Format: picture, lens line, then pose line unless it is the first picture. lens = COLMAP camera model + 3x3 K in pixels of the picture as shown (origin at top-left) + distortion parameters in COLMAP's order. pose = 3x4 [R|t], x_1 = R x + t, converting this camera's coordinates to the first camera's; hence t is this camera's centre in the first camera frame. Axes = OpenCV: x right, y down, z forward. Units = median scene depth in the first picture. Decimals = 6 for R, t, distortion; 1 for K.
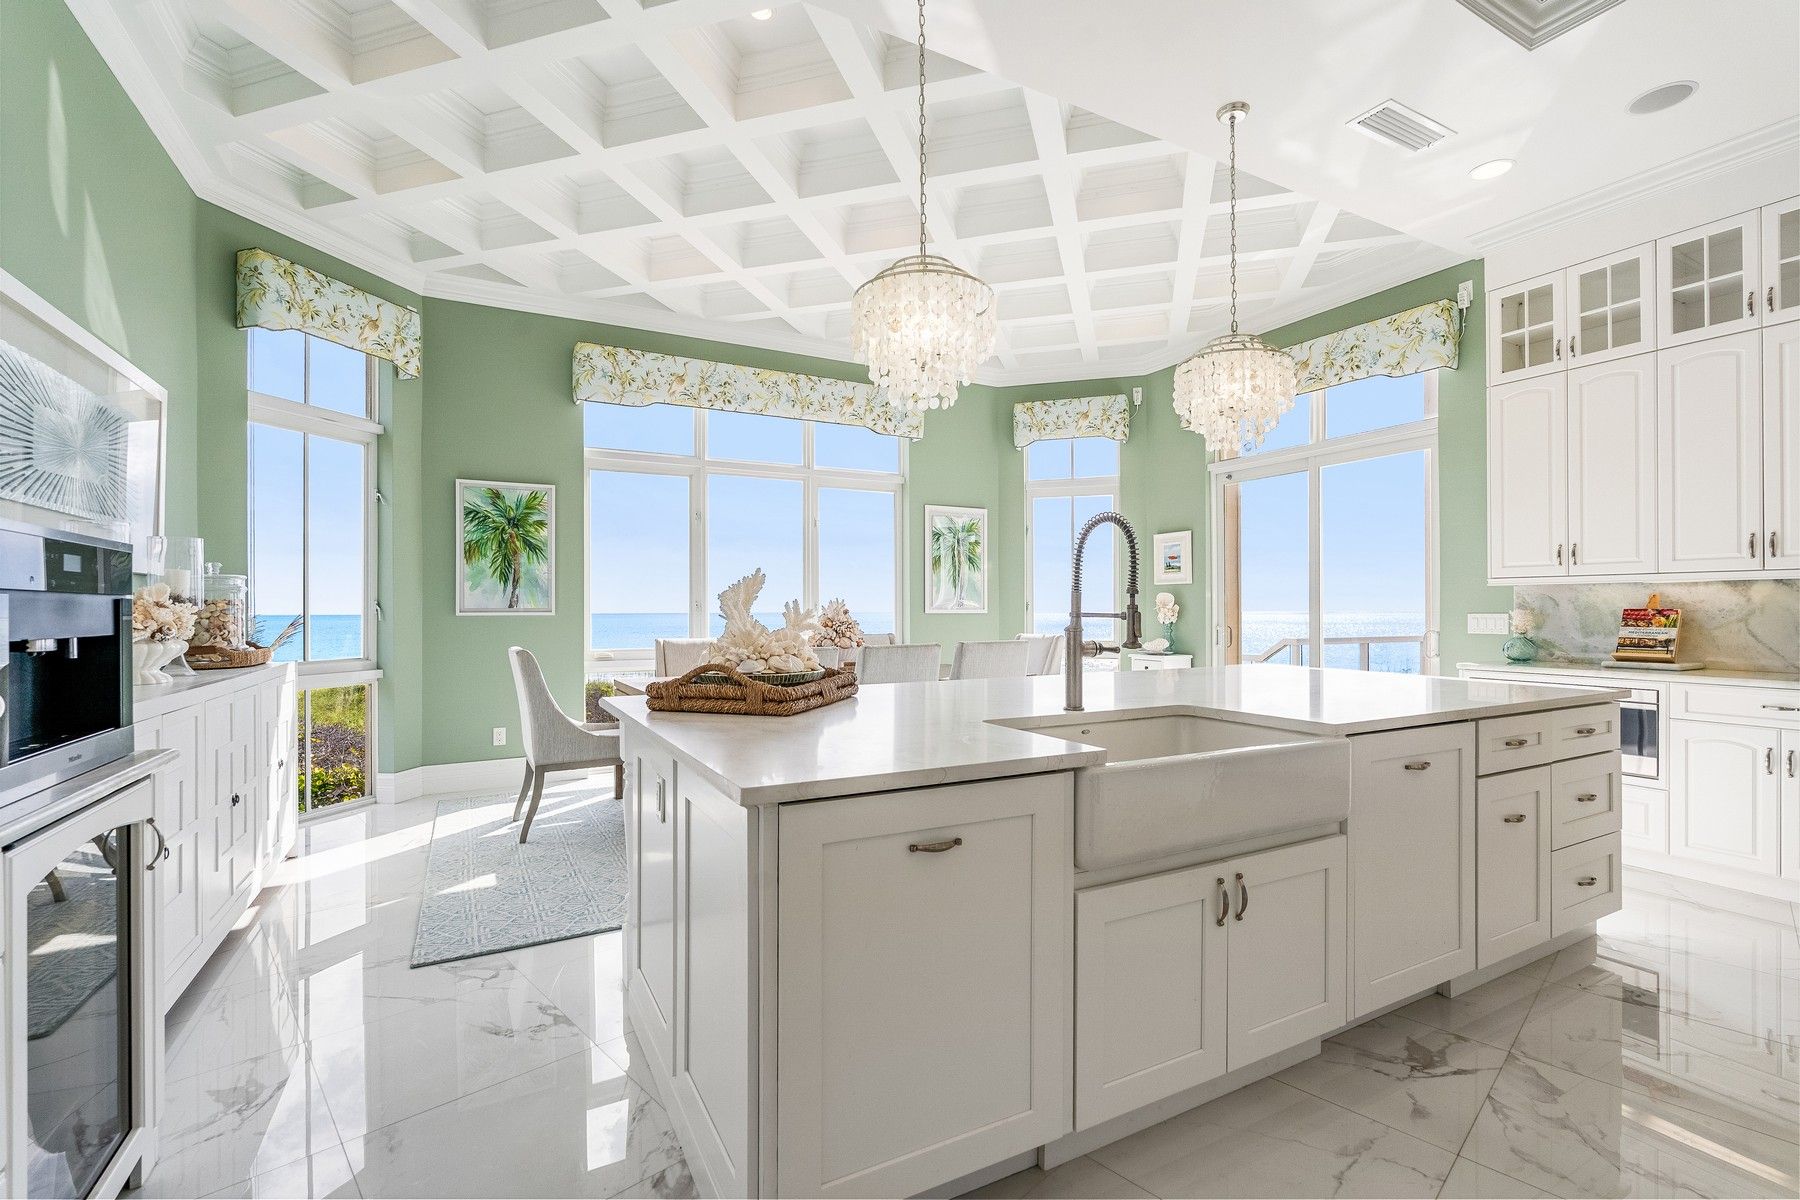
lens RADIAL K [[795.6, 0, 902.1], [0, 795.6, 596.3], [0, 0, 1]] dist [-0.000743, -0.001154]
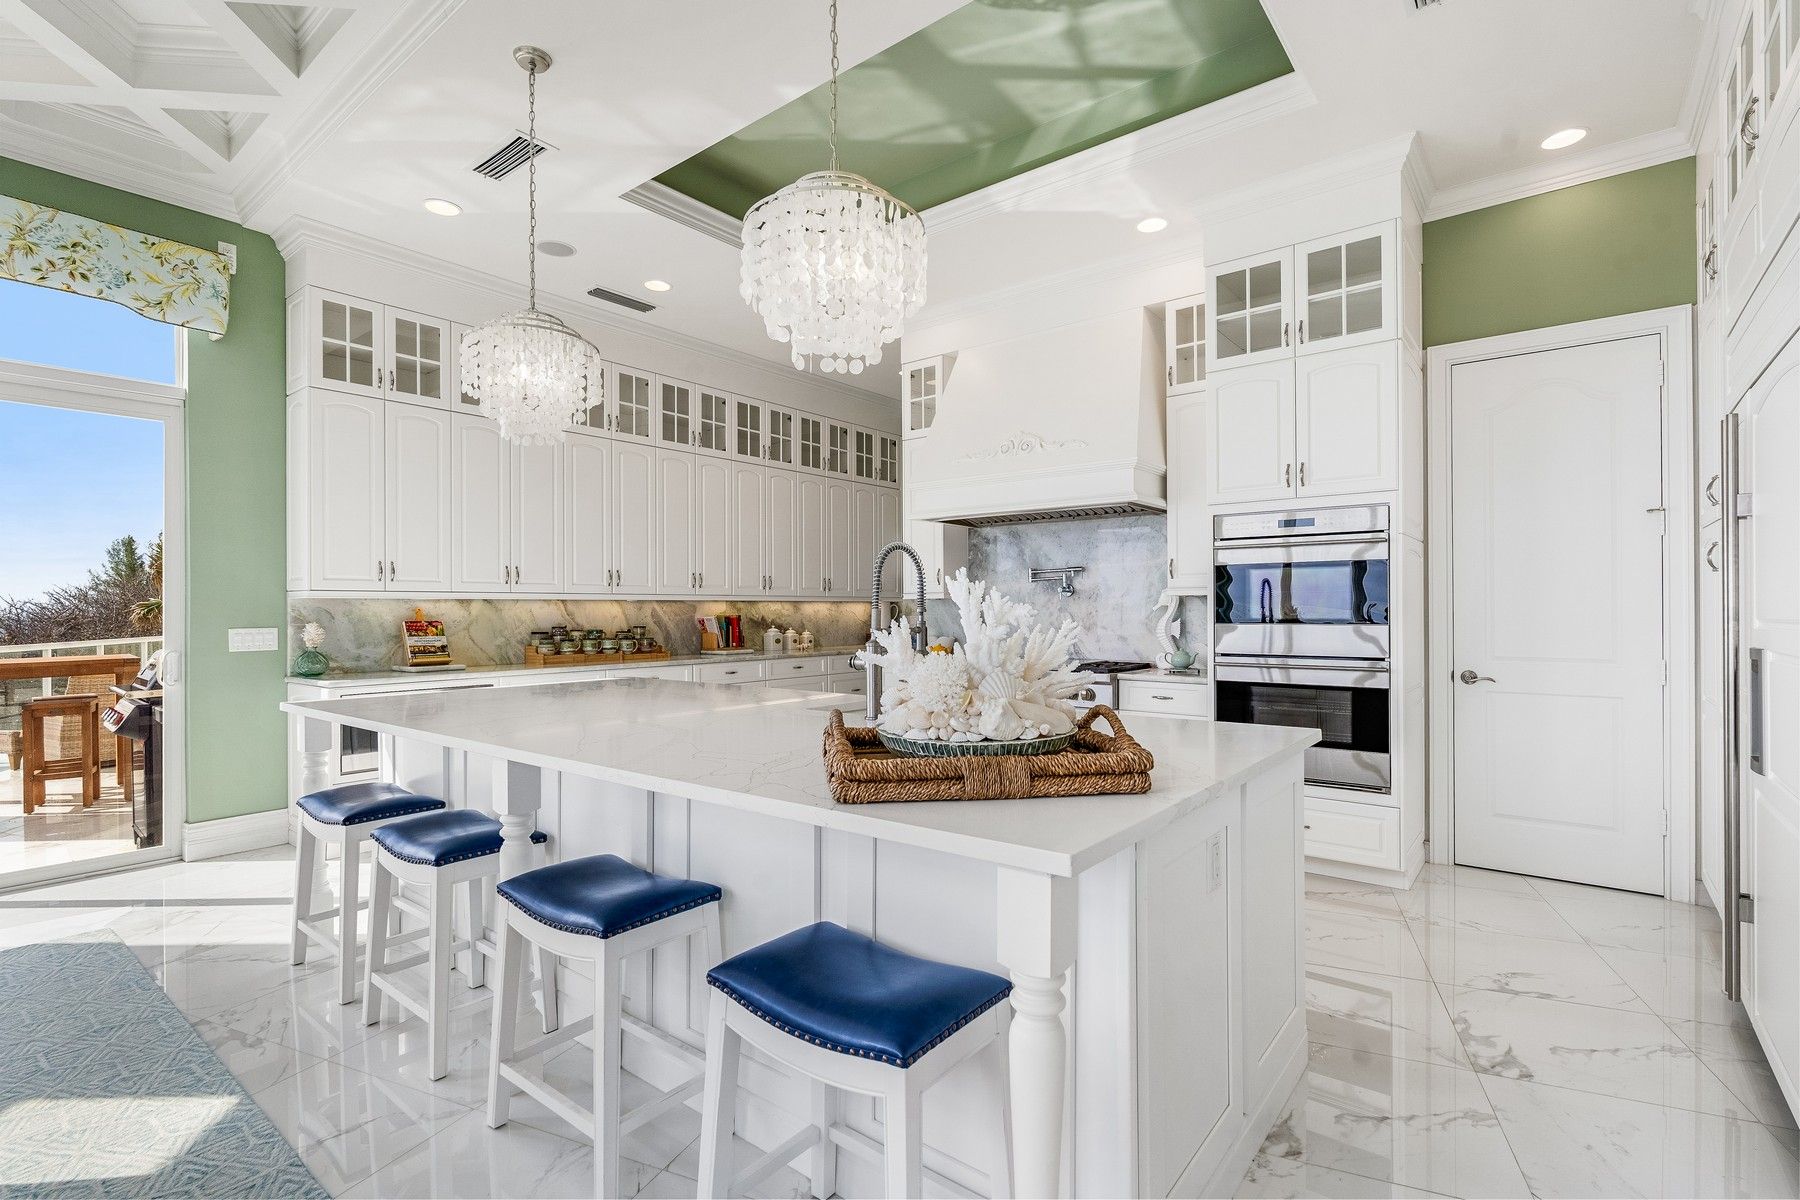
lens RADIAL K [[862.7, 0, 864.8], [0, 862.7, 622.6], [0, 0, 1]] dist [-0.000066, 0.000047]
pose [[-0.371350, 0.000140, 0.928493, -0.882922], [0.000005, 1.000000, -0.000148, 0.032157], [-0.928493, -0.000051, -0.371350, 1.496250]]
